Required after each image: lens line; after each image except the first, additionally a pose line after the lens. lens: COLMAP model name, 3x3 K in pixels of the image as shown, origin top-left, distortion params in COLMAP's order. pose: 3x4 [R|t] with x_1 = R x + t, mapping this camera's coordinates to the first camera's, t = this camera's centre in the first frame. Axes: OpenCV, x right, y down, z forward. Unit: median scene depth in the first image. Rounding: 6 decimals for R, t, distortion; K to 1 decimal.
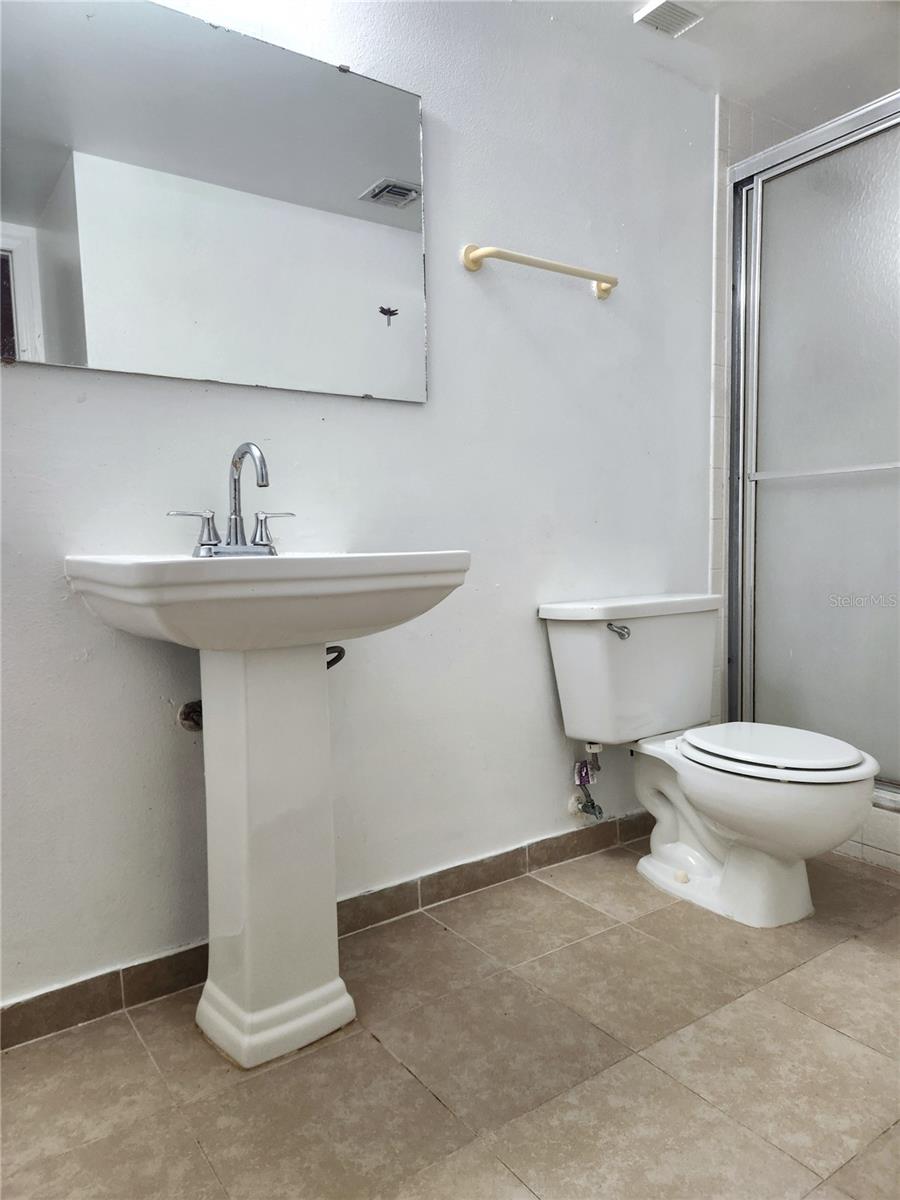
lens RADIAL K [[804.6, 0, 450.0], [0, 804.6, 600.0], [0, 0, 1]] dist [0.095374, -0.076342]
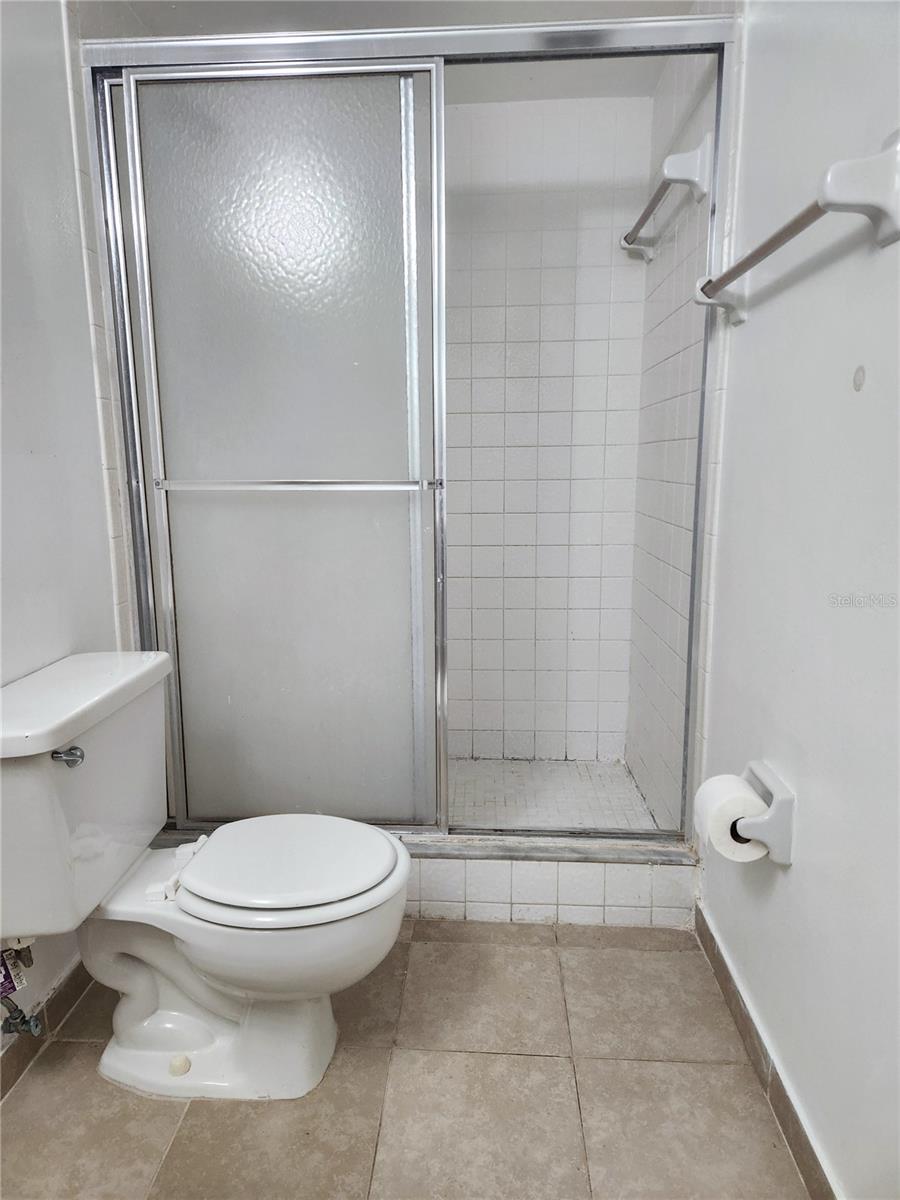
lens RADIAL K [[804.6, 0, 450.0], [0, 804.6, 600.0], [0, 0, 1]] dist [0.095374, -0.076342]
pose [[0.628487, -0.118907, 0.768677, -0.077005], [0.055583, 0.992585, 0.108097, -0.131029], [-0.775831, -0.025213, 0.630436, 0.356566]]
